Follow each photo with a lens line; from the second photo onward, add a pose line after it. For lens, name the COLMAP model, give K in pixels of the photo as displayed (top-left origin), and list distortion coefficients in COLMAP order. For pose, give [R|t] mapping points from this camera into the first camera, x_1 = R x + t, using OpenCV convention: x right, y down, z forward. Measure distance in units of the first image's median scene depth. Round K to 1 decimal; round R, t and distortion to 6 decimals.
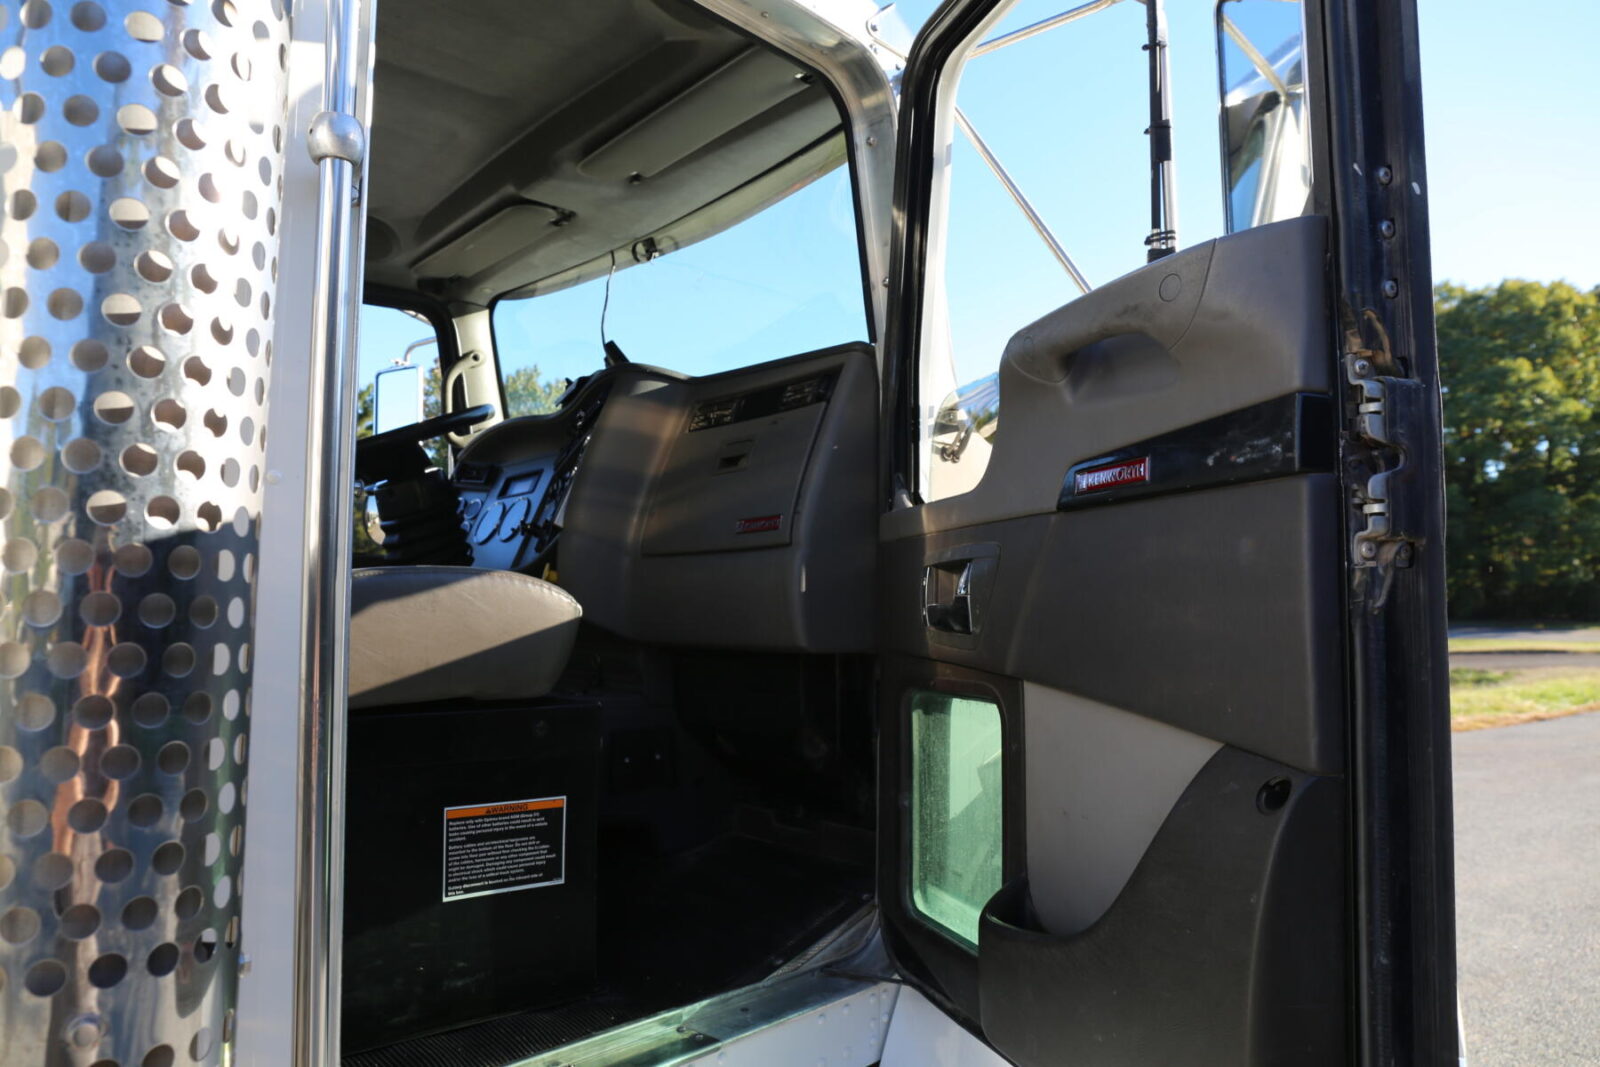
lens RADIAL K [[1082.7, 0, 781.2], [0, 1082.7, 533.3], [0, 0, 1]] dist [-0.069471, 0.032599]
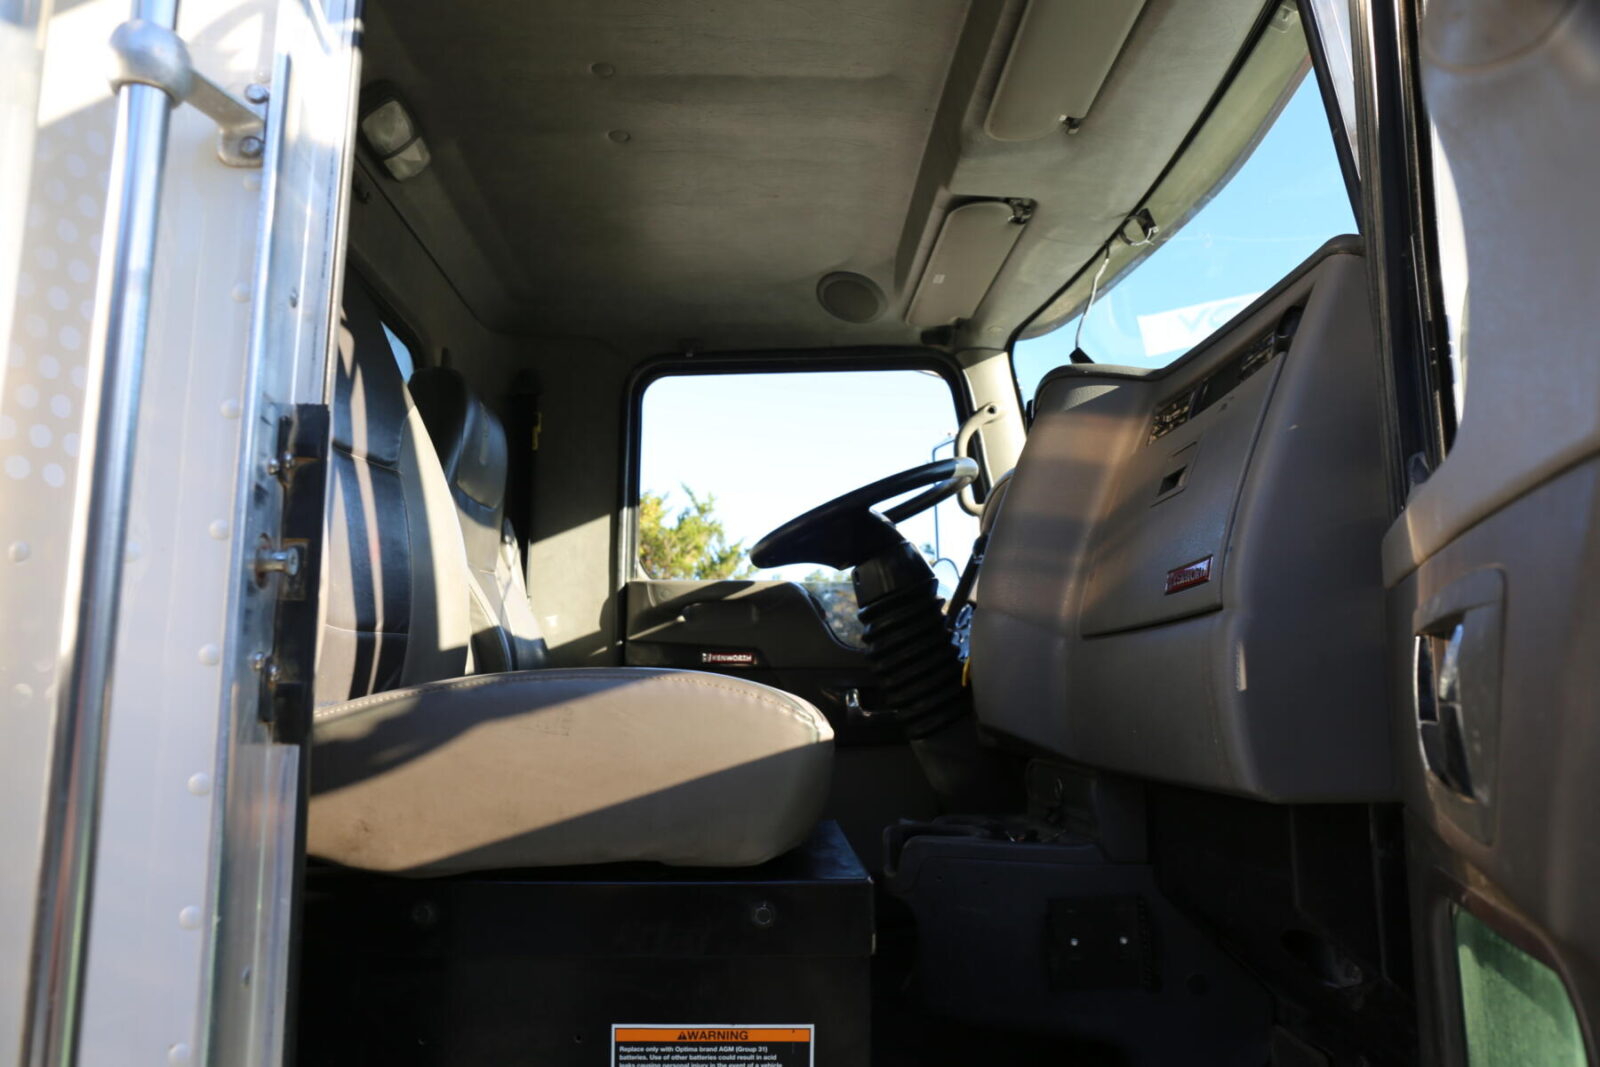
lens RADIAL K [[1082.7, 0, 800.8], [0, 1082.7, 536.8], [0, 0, 1]] dist [-0.069471, 0.032599]
pose [[0.792274, -0.098283, -0.602198, 0.143322], [0.051761, 0.994210, -0.094164, 0.012248], [0.607966, 0.043433, 0.792774, 0.343617]]
